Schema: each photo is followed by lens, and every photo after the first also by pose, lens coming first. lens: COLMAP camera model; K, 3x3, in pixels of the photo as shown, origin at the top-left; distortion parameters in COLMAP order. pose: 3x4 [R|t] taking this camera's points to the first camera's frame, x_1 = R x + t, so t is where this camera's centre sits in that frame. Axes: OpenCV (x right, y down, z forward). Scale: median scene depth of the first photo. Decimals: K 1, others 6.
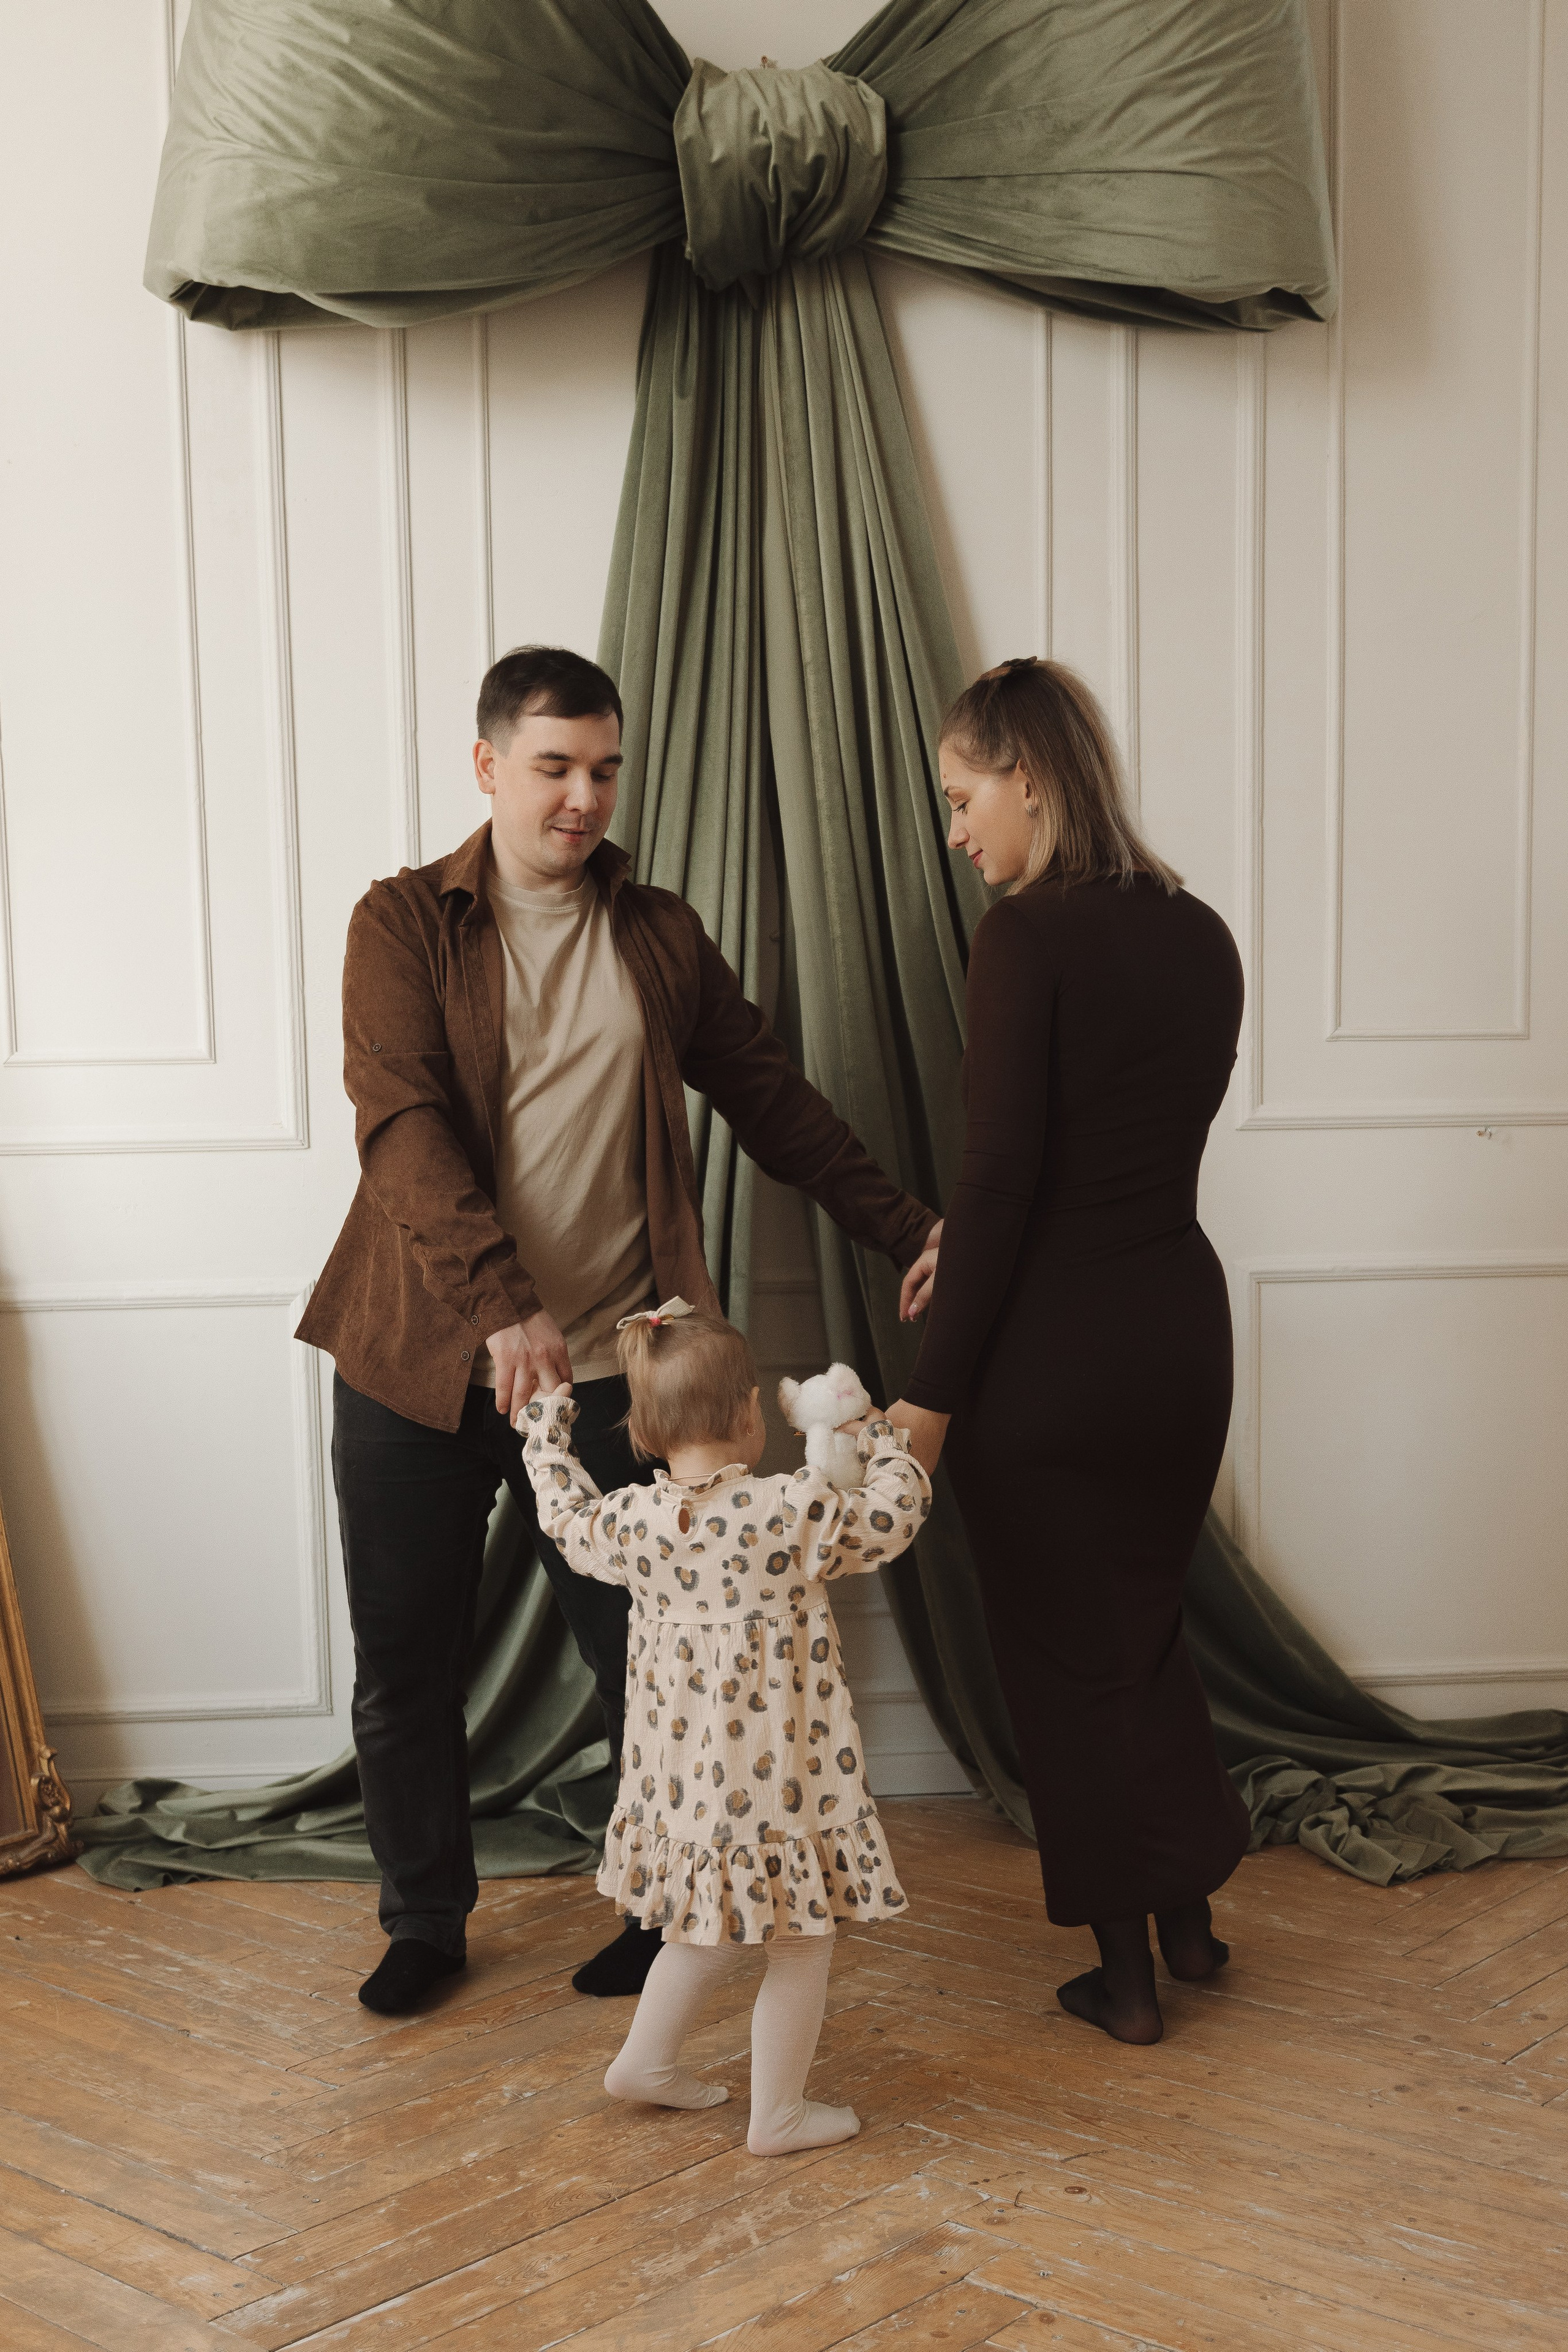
lens RADIAL K [[2487.9, 0, 713.2], [0, 2487.9, 1435.8], [0, 0, 1]] dist [-0.043982, 0.000000]
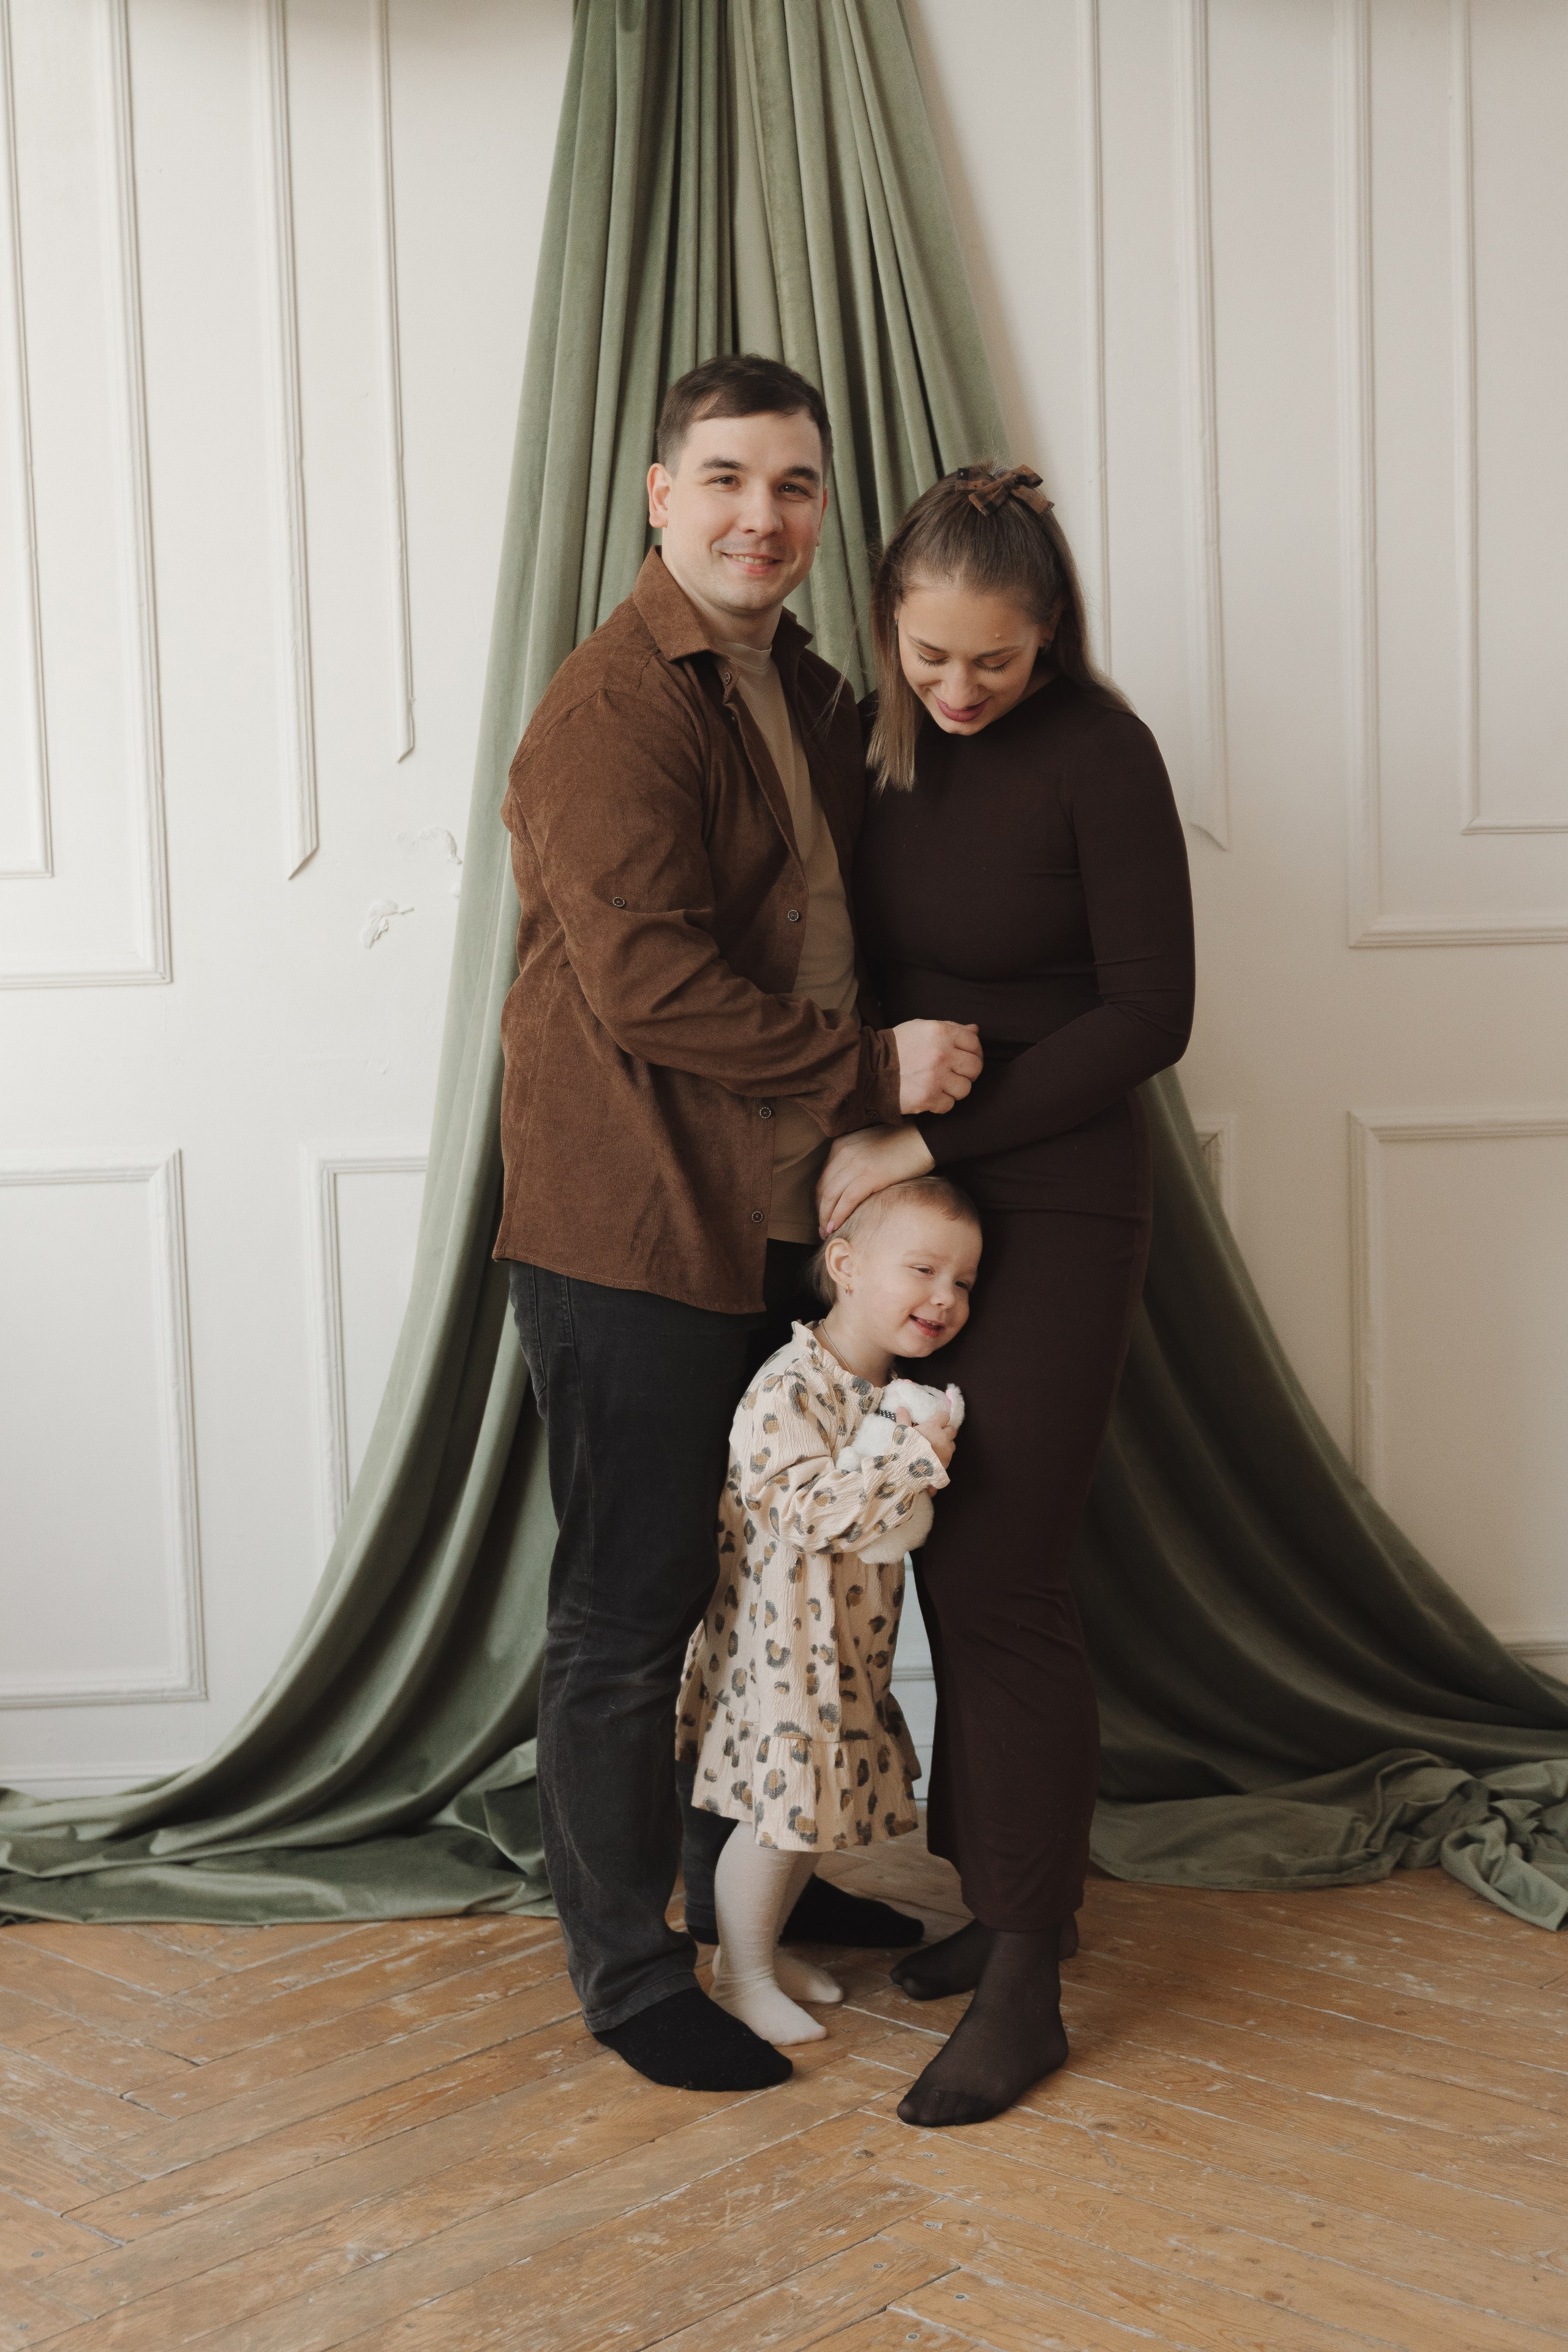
lens RADIAL K [[2817.1, 0, 745.1], [0, 2817.1, 1201.4], [0, 0, 1]] dist [-0.028220, 0.000000]
pose [[0.999845, -0.008165, -0.015617, 0.038422], [0.007494, 0.999065, -0.042590, -0.007408], [0.015950, 0.042466, 0.998971, 0.127010]]
